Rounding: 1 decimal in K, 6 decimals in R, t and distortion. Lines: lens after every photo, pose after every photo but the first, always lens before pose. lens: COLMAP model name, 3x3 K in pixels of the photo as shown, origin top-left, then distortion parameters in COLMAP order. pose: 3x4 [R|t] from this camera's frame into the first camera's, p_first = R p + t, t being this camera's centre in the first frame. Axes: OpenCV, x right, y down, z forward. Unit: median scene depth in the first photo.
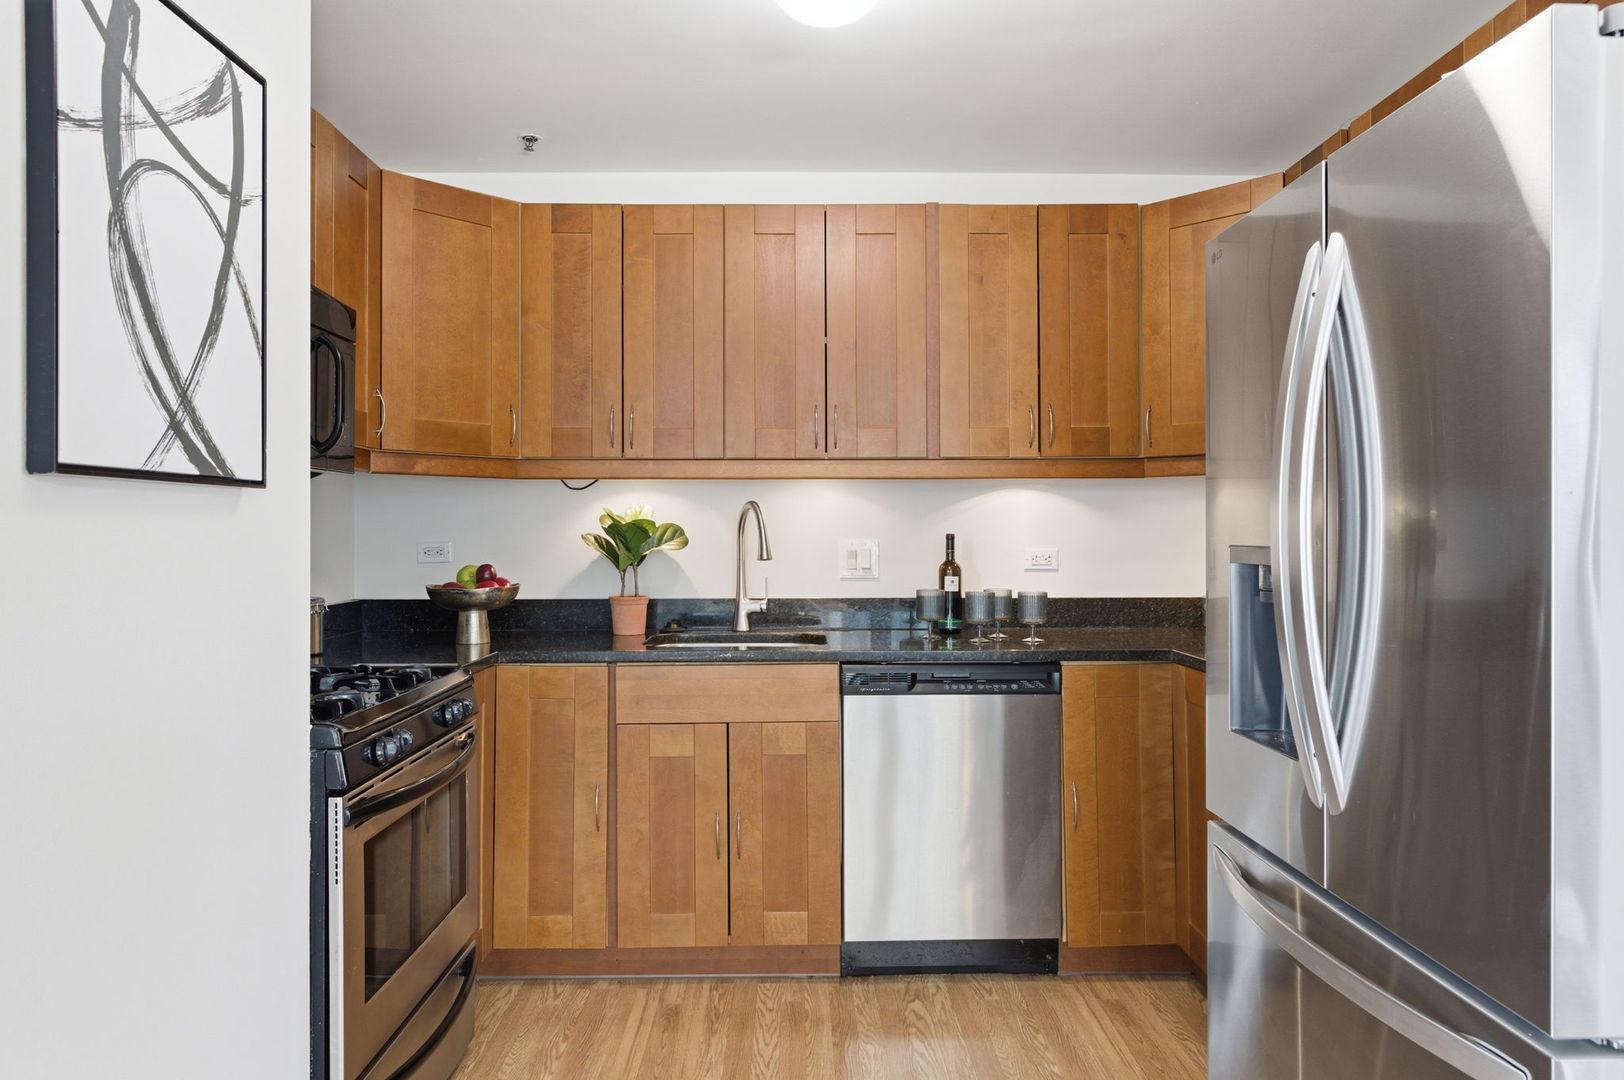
lens RADIAL K [[1058.2, 0, 805.9], [0, 1058.2, 530.1], [0, 0, 1]] dist [-0.001120, -0.004067]
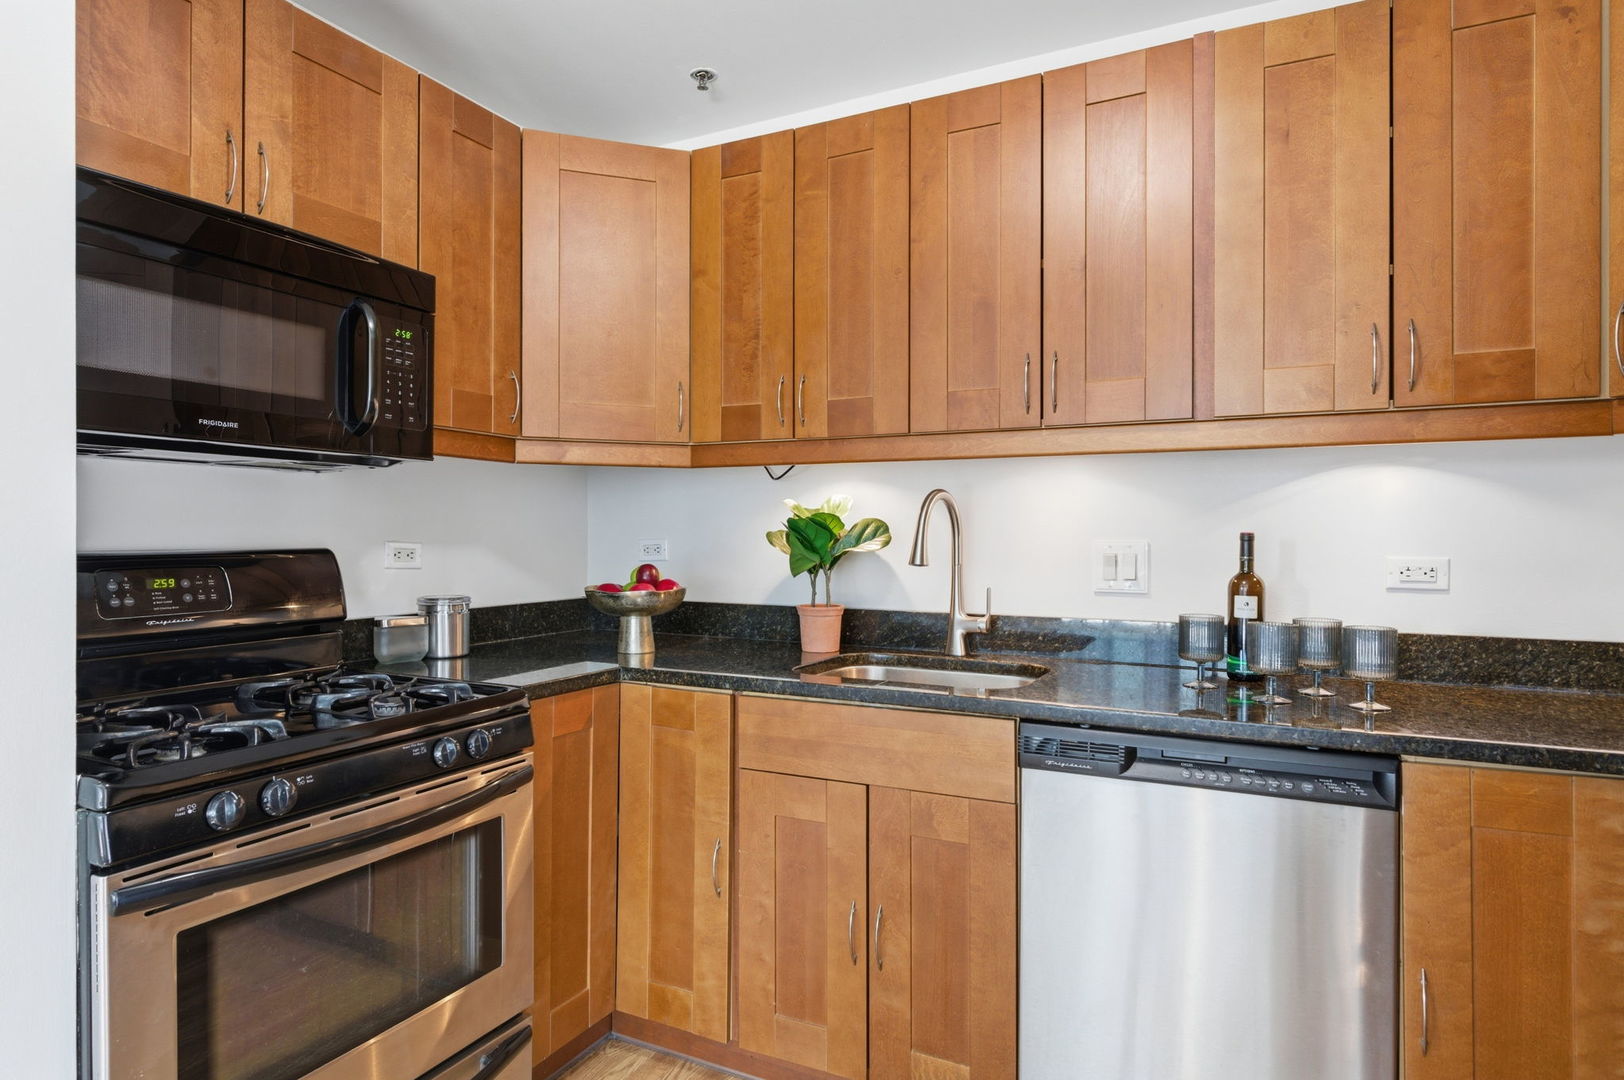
lens RADIAL K [[905.8, 0, 819.7], [0, 905.8, 539.6], [0, 0, 1]] dist [0.000079, -0.001629]
pose [[0.886187, 0.008496, -0.463250, 0.174307], [-0.003815, 0.999932, 0.011041, 0.002838], [0.463312, -0.008017, 0.886159, 0.387683]]
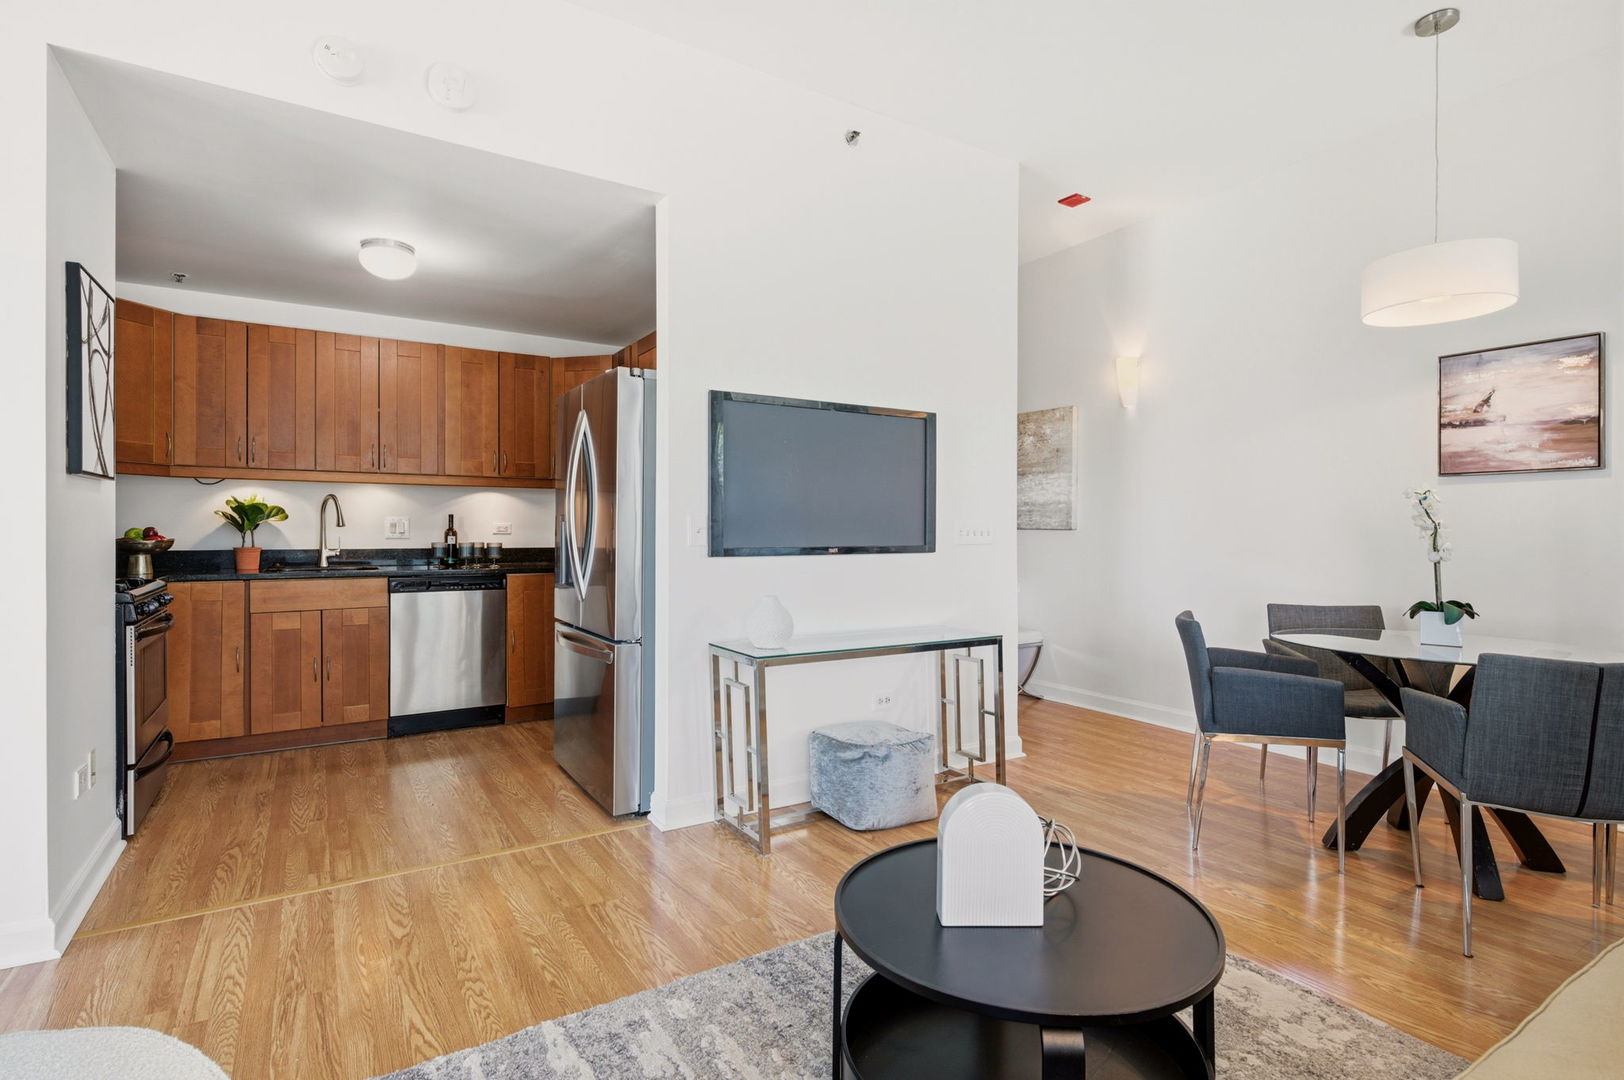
lens RADIAL K [[809.4, 0, 827.4], [0, 809.4, 531.6], [0, 0, 1]] dist [-0.003688, -0.000711]
pose [[0.848315, 0.003944, 0.529477, -0.066245], [-0.006618, 0.999973, 0.003155, 0.027802], [-0.529450, -0.006180, 0.848319, -0.658150]]
